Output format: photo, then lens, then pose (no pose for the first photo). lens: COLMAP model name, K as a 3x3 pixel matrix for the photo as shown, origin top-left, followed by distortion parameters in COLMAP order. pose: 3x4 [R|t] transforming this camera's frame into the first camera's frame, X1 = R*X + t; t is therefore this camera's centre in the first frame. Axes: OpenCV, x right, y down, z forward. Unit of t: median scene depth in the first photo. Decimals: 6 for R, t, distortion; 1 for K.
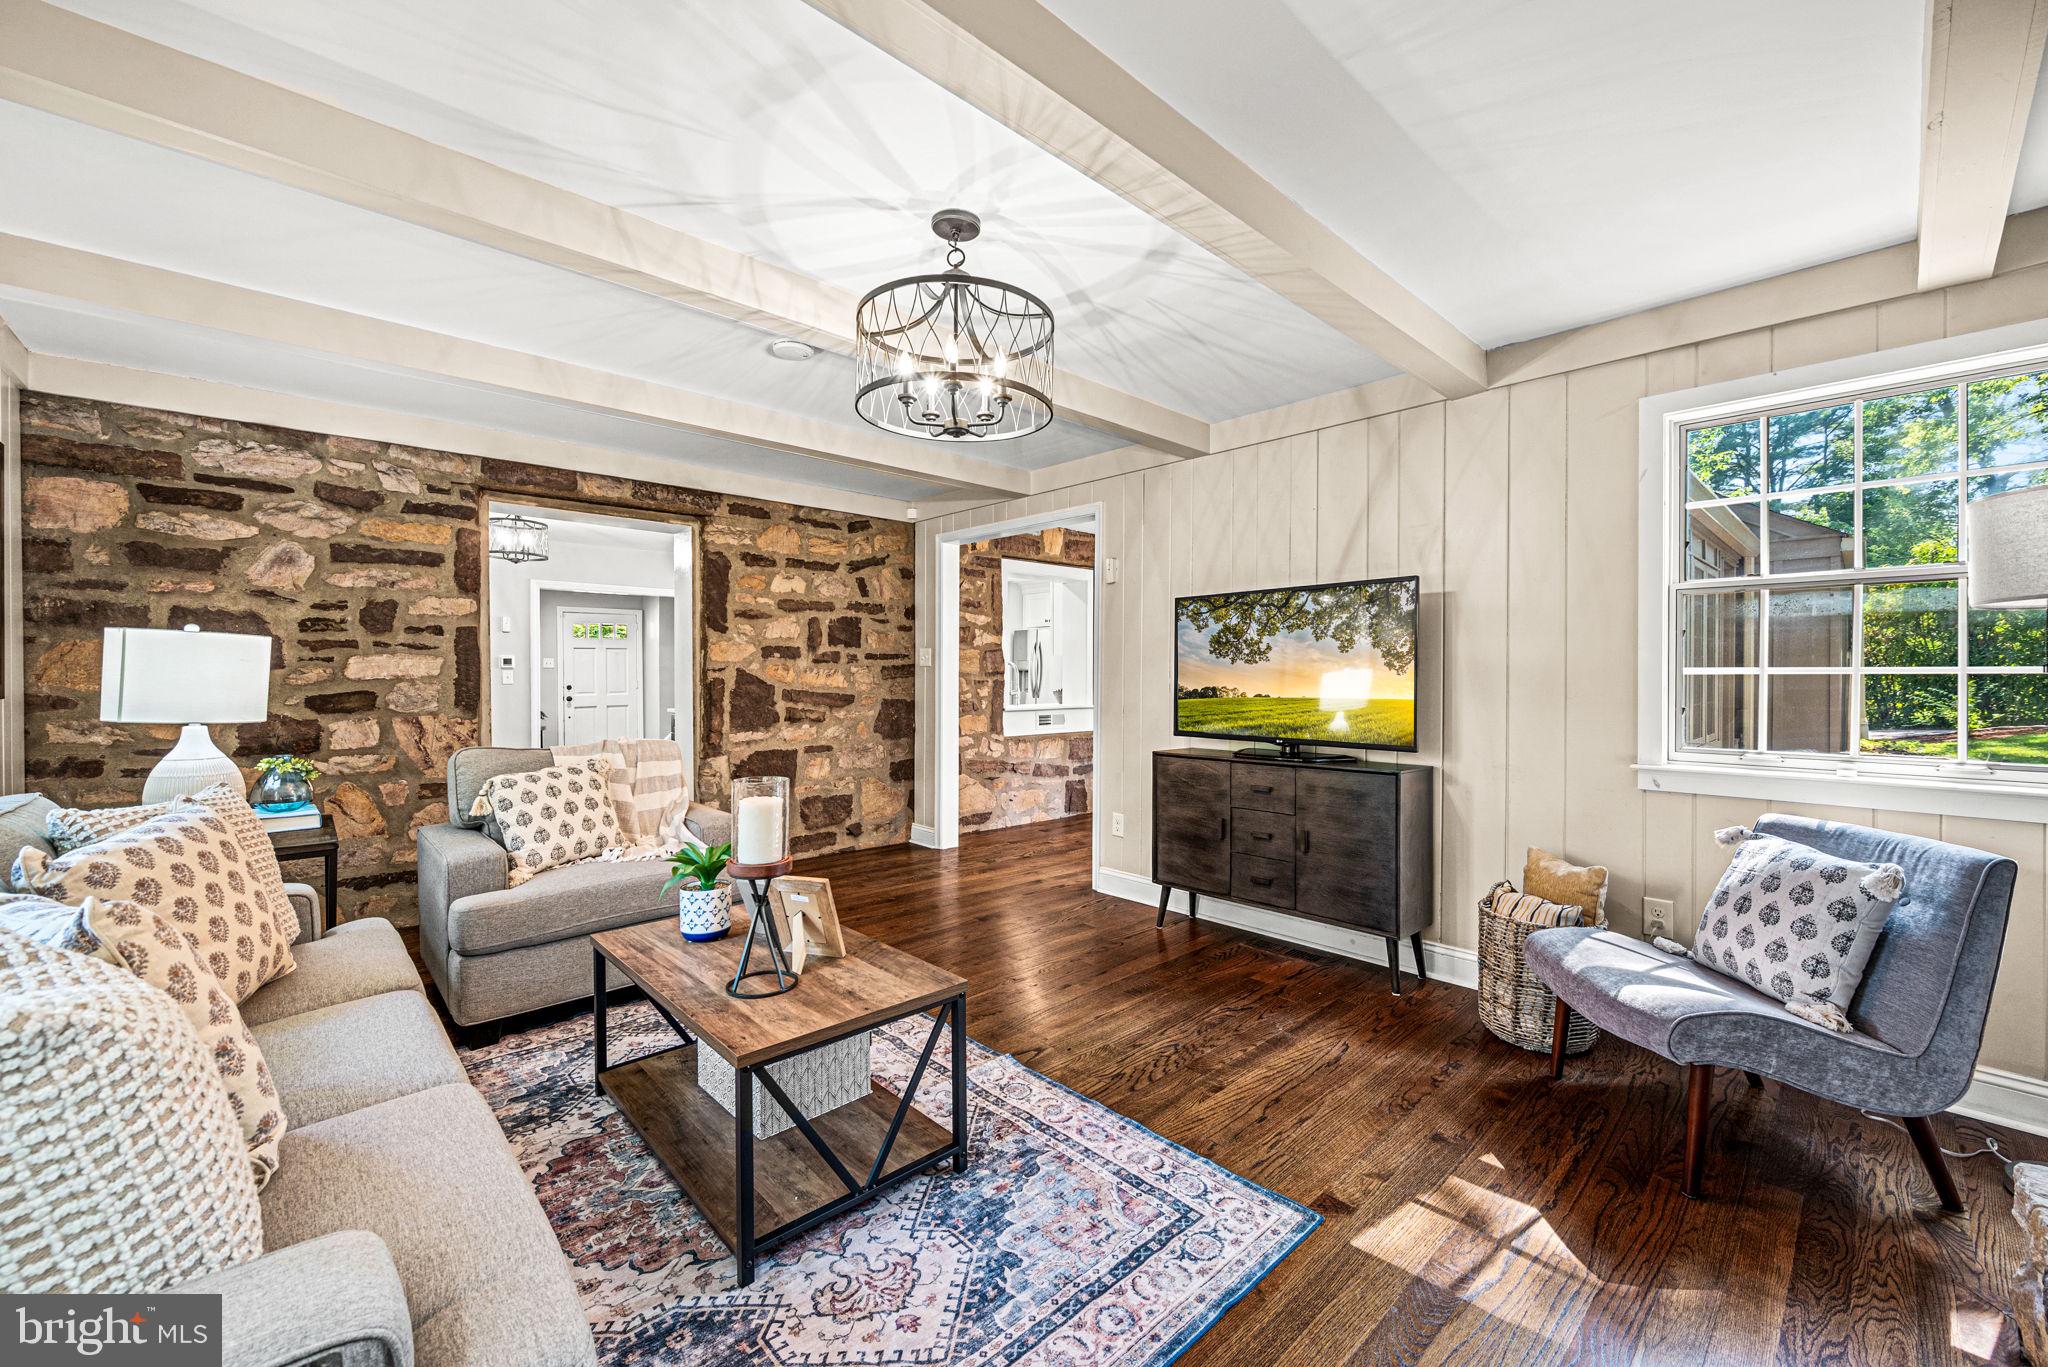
lens RADIAL K [[812.7, 0, 1036.7], [0, 812.7, 682.1], [0, 0, 1]] dist [-0.000590, -0.000029]
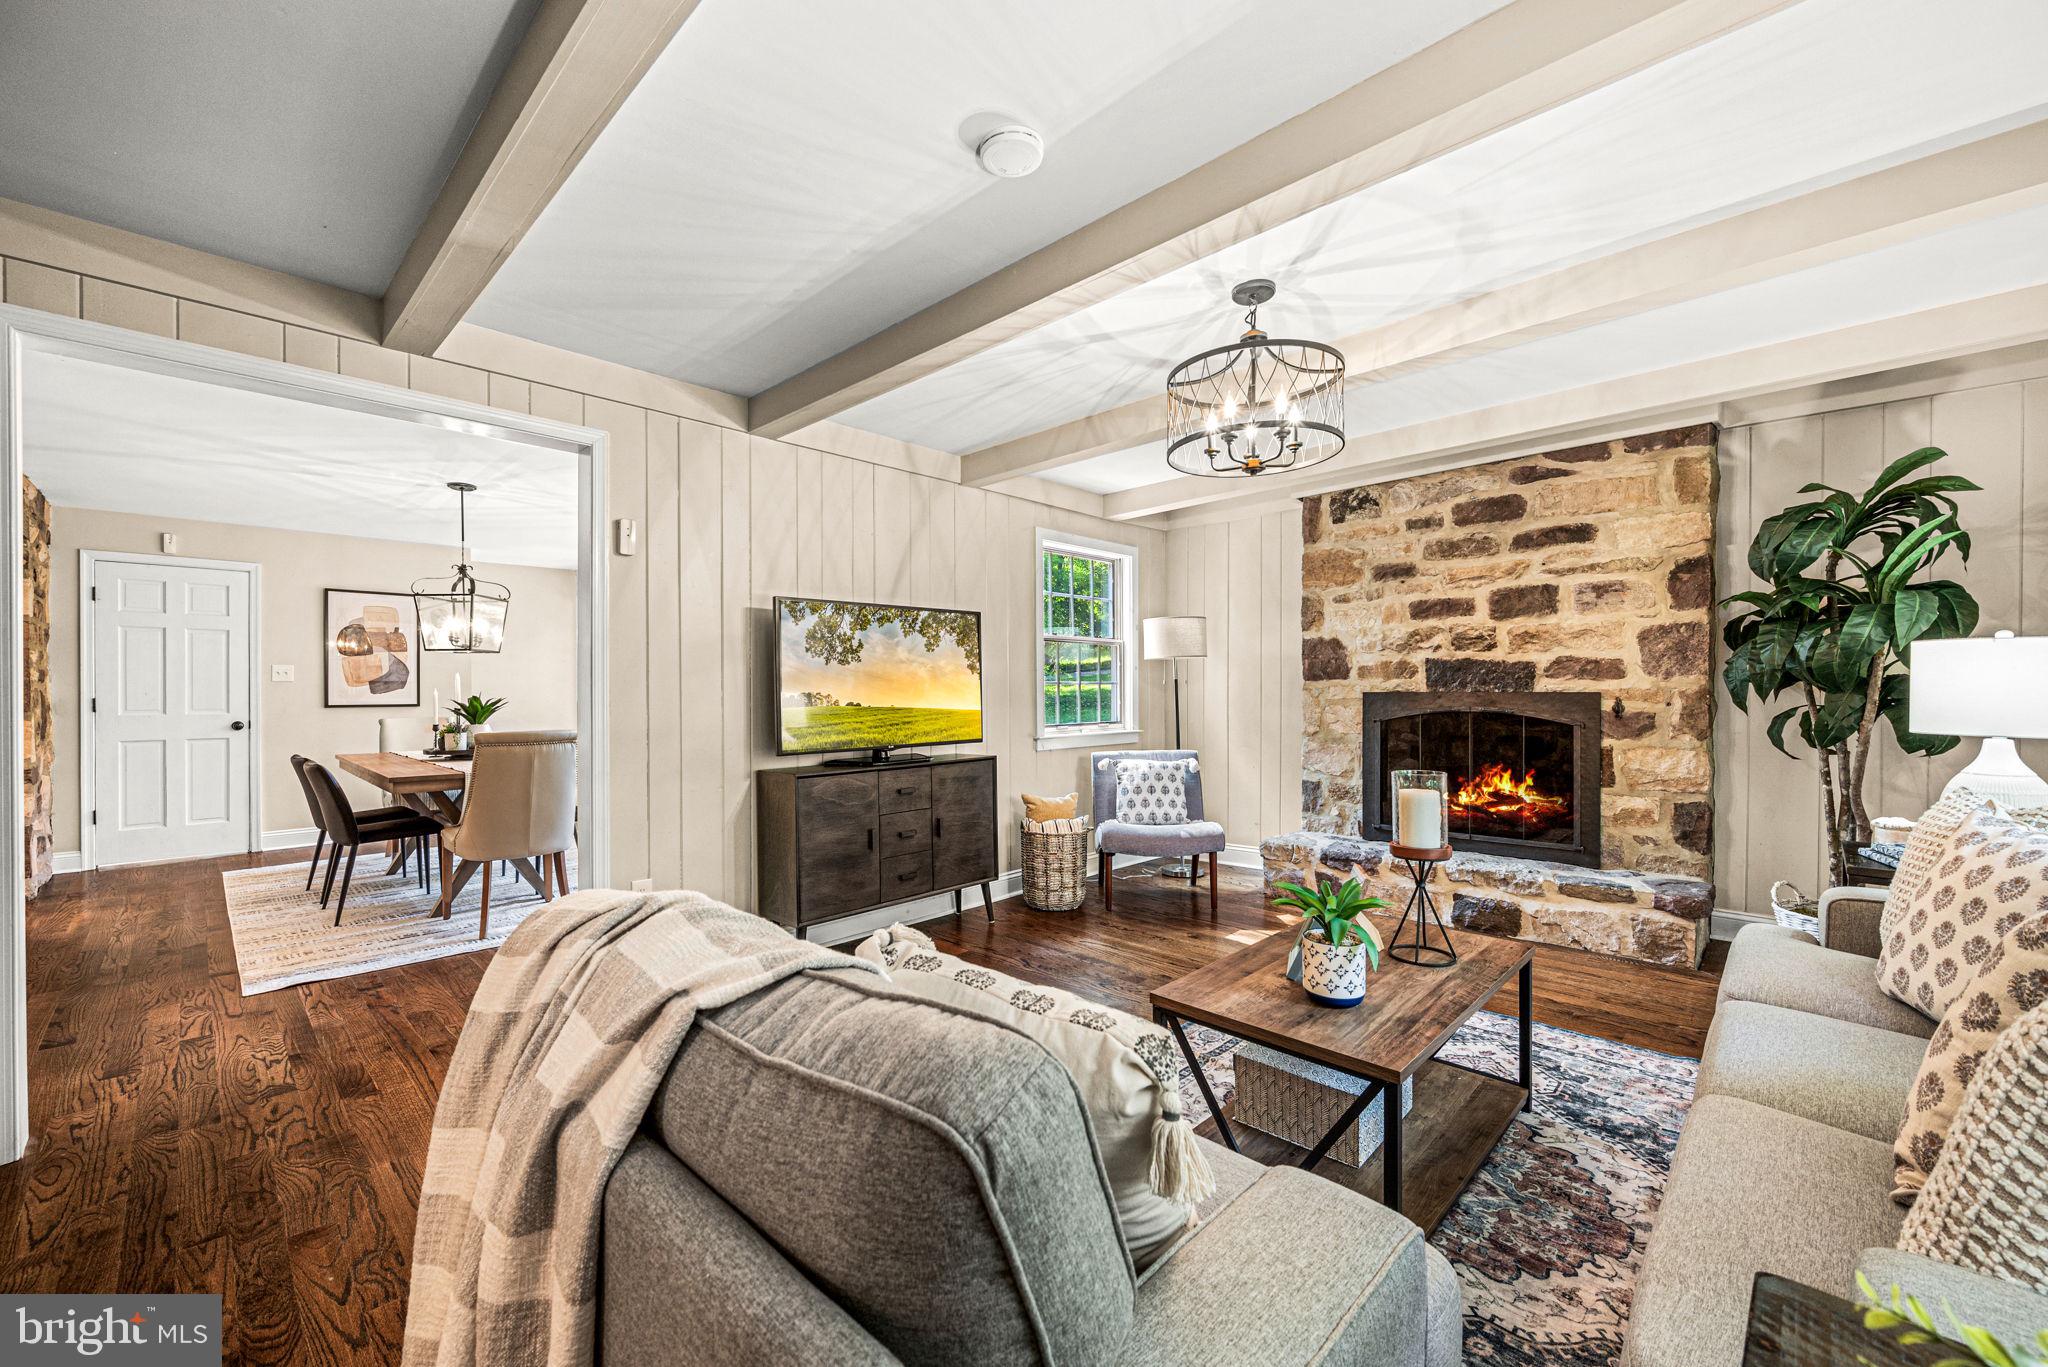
lens RADIAL K [[809.6, 0, 1017.6], [0, 809.6, 694.0], [0, 0, 1]] dist [-0.001693, -0.000030]
pose [[-0.040128, -0.004755, 0.999183, -1.309226], [0.014315, 0.999883, 0.005333, 0.000132], [-0.999092, 0.014517, -0.040055, 1.467497]]
